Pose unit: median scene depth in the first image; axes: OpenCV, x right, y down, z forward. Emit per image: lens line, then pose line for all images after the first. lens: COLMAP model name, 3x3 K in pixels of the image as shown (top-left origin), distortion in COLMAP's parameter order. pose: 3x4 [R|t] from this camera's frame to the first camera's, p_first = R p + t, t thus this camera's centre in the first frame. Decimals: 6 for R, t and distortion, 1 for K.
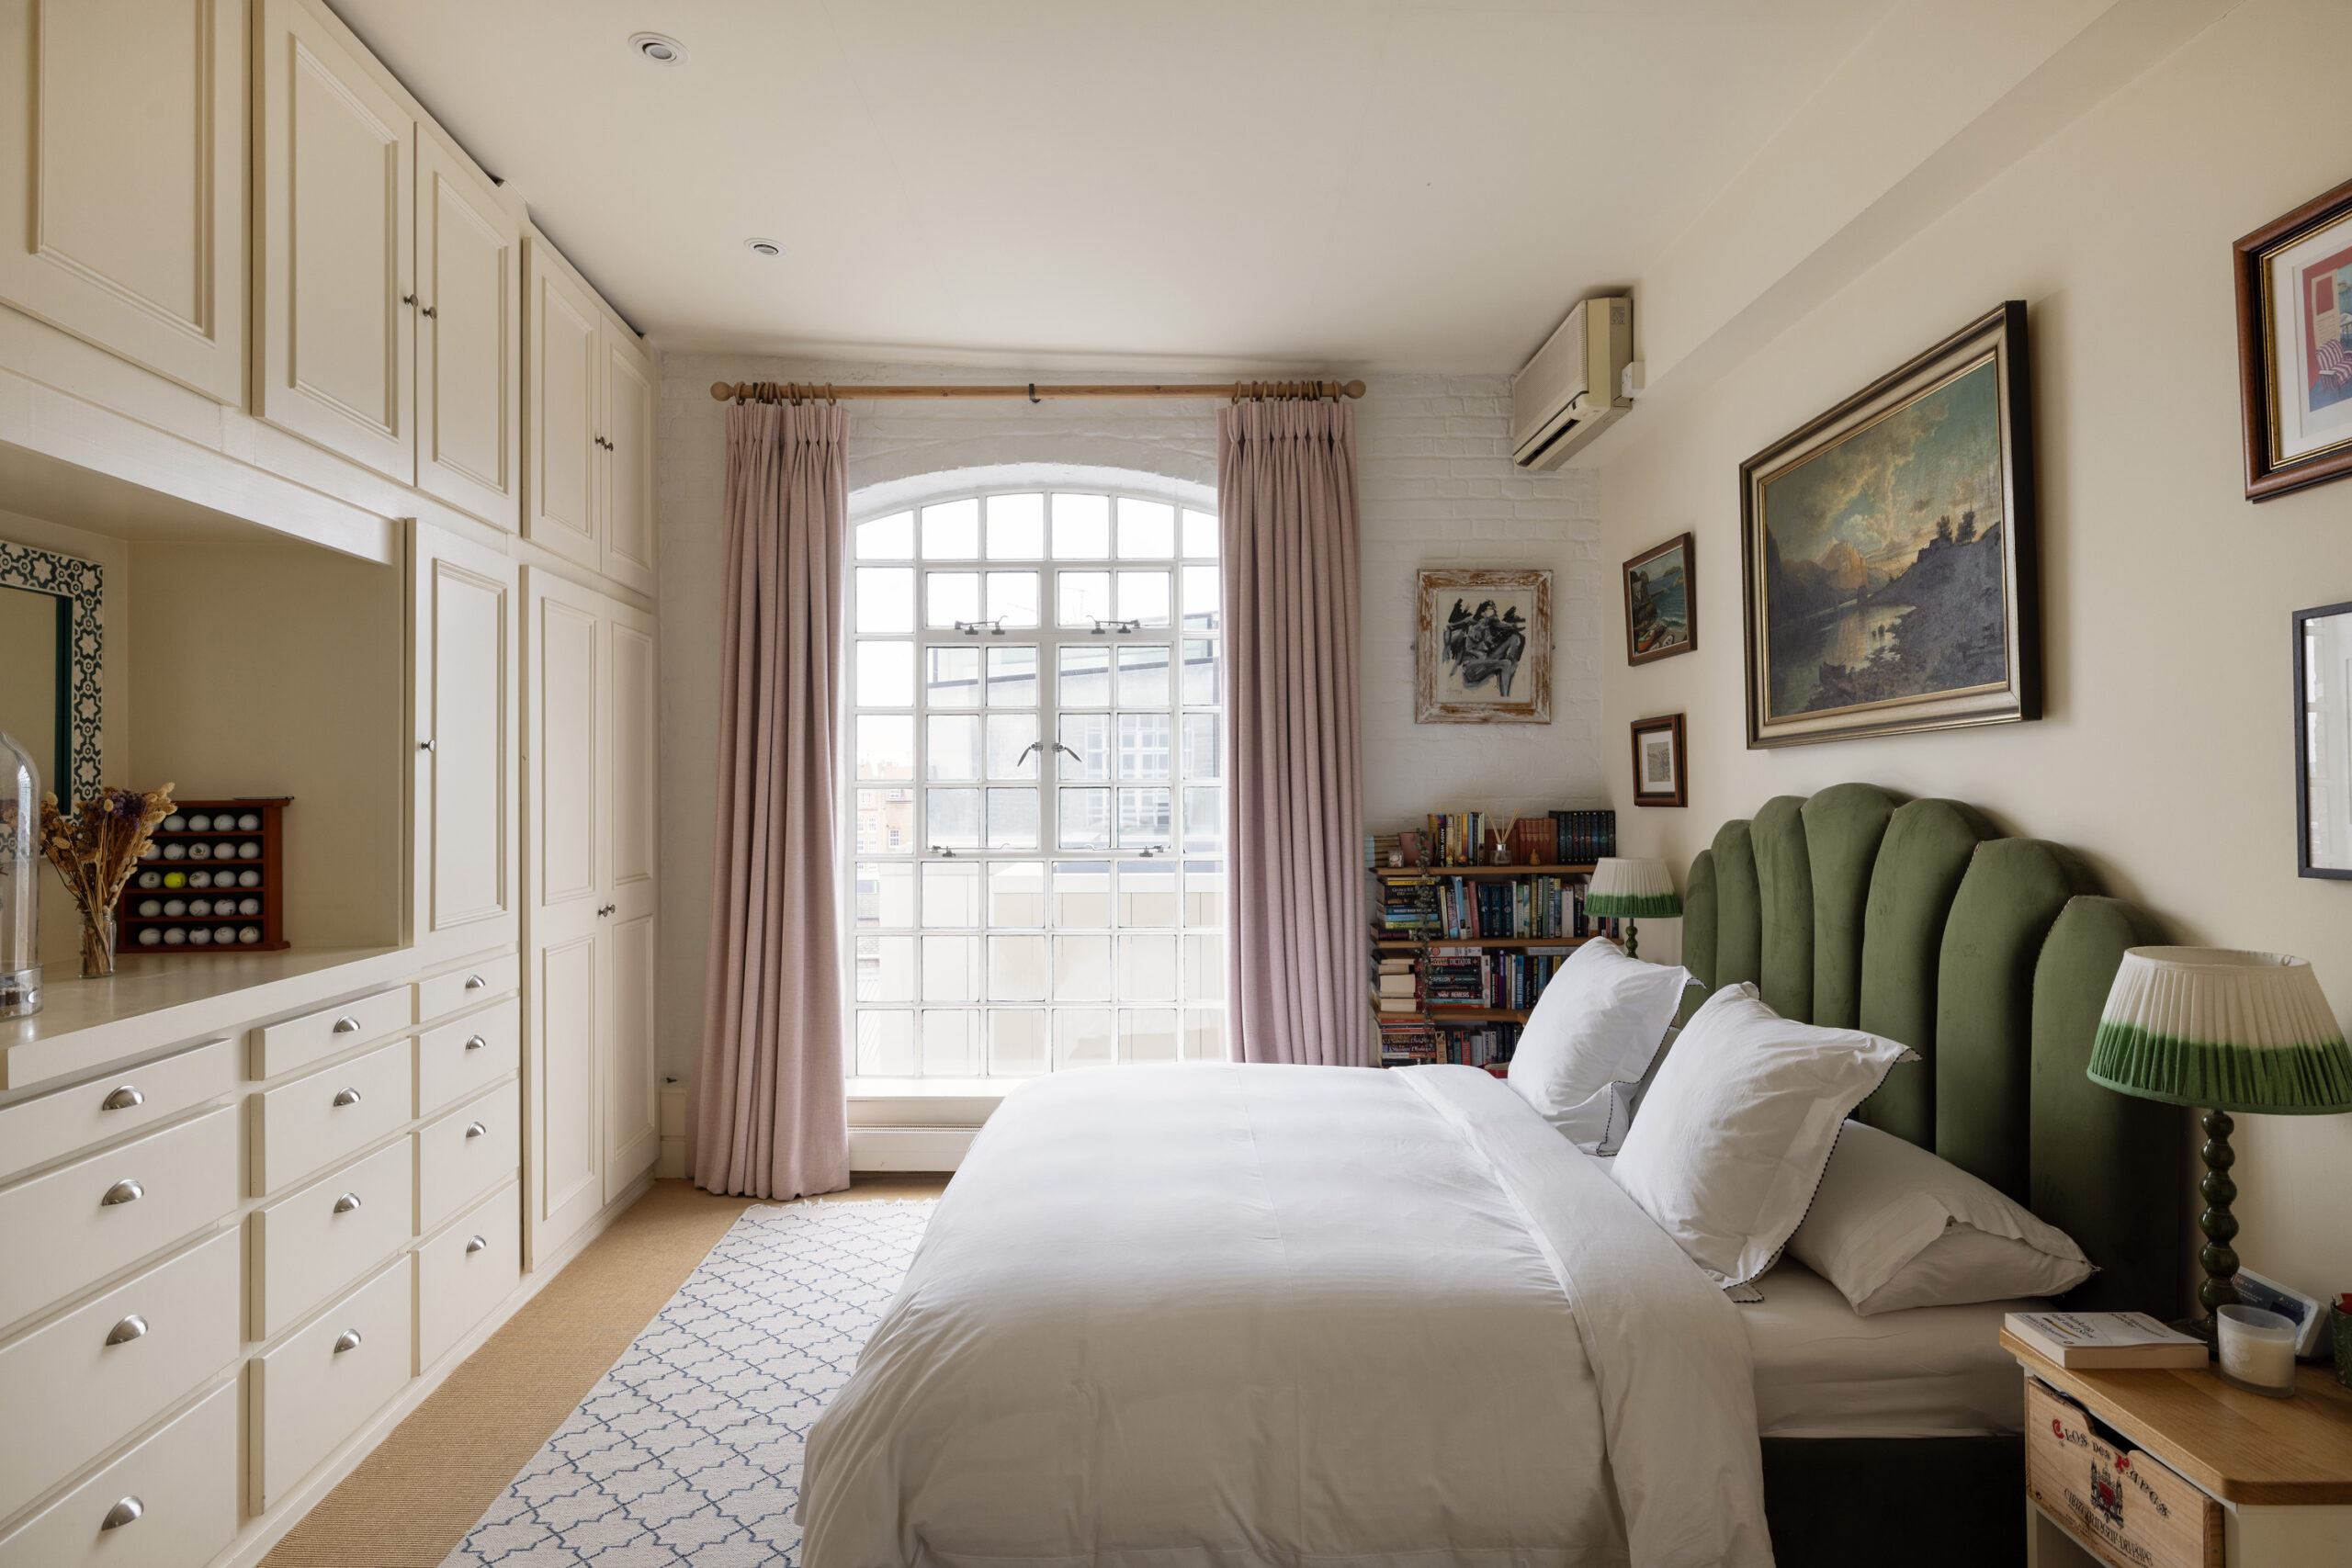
lens RADIAL K [[1302.0, 0, 1176.0], [0, 1302.0, 784.0], [0, 0, 1]] dist [-0.004449, -0.000212]
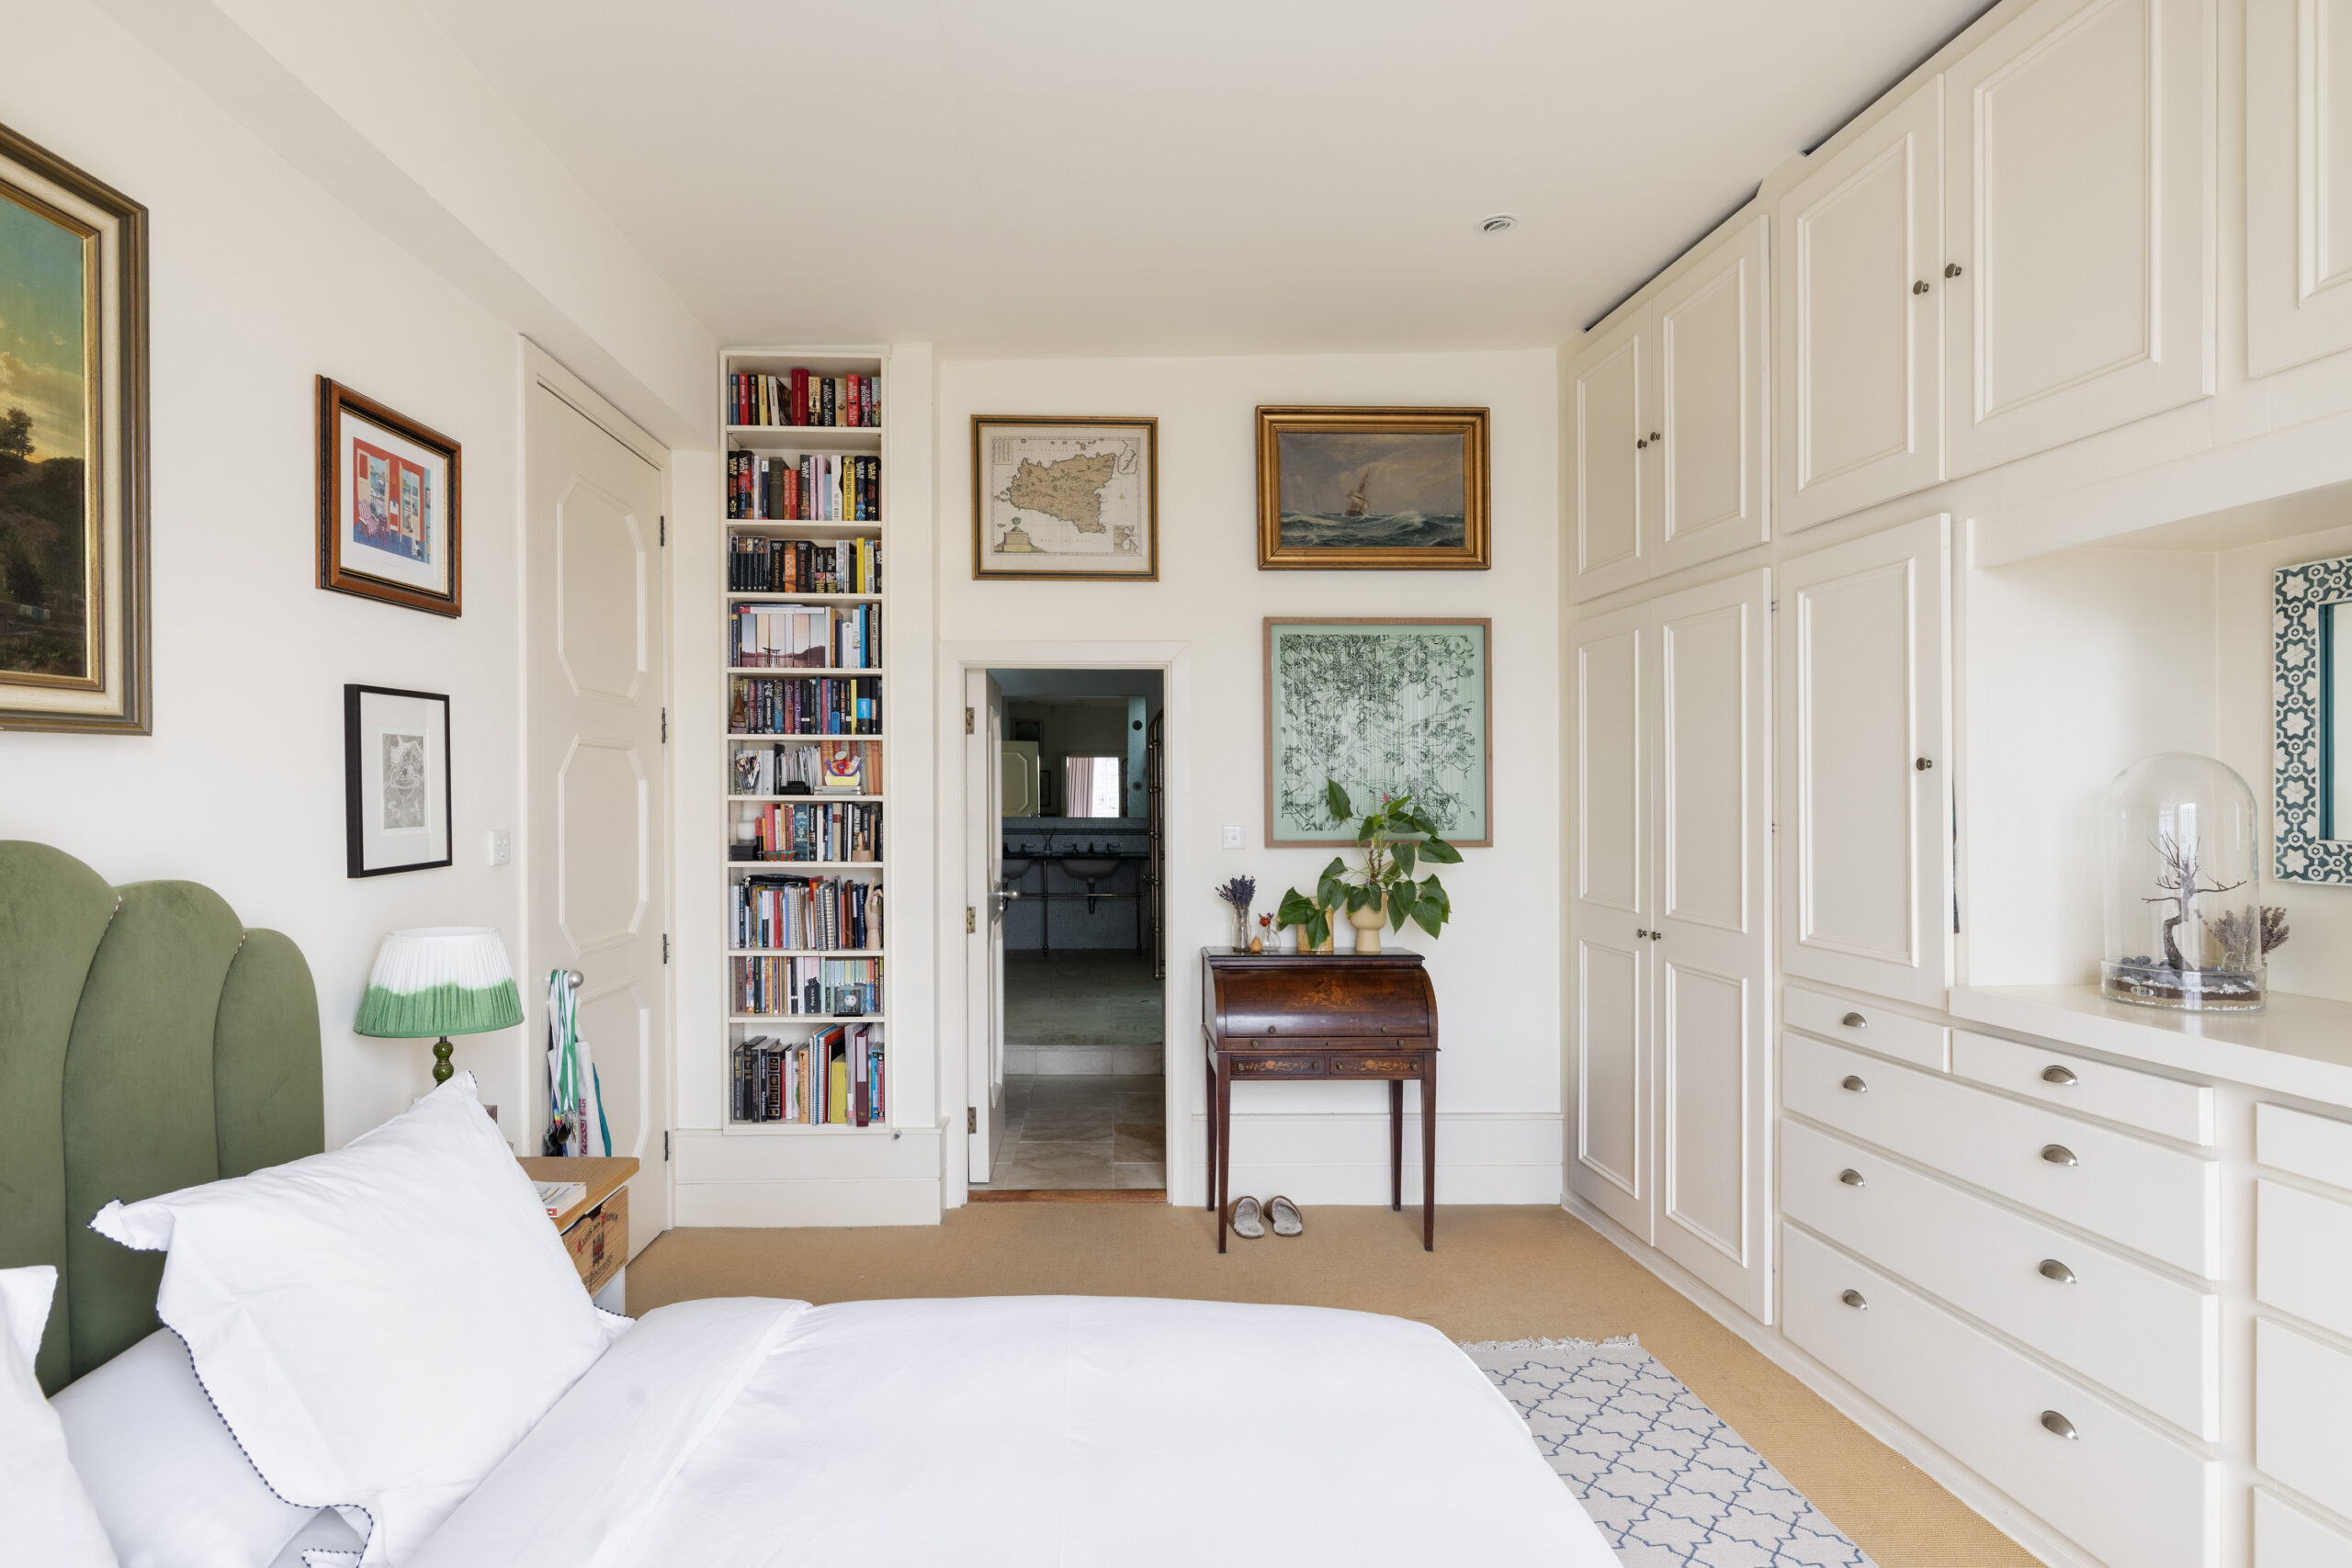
lens RADIAL K [[1242.1, 0, 1176.0], [0, 1242.1, 784.0], [0, 0, 1]] dist [-0.000130, -0.000052]
pose [[-0.998906, 0.002070, -0.046721, 0.053924], [0.002502, 0.999955, -0.009191, -0.011461], [0.046700, -0.009298, -0.998866, 2.382705]]
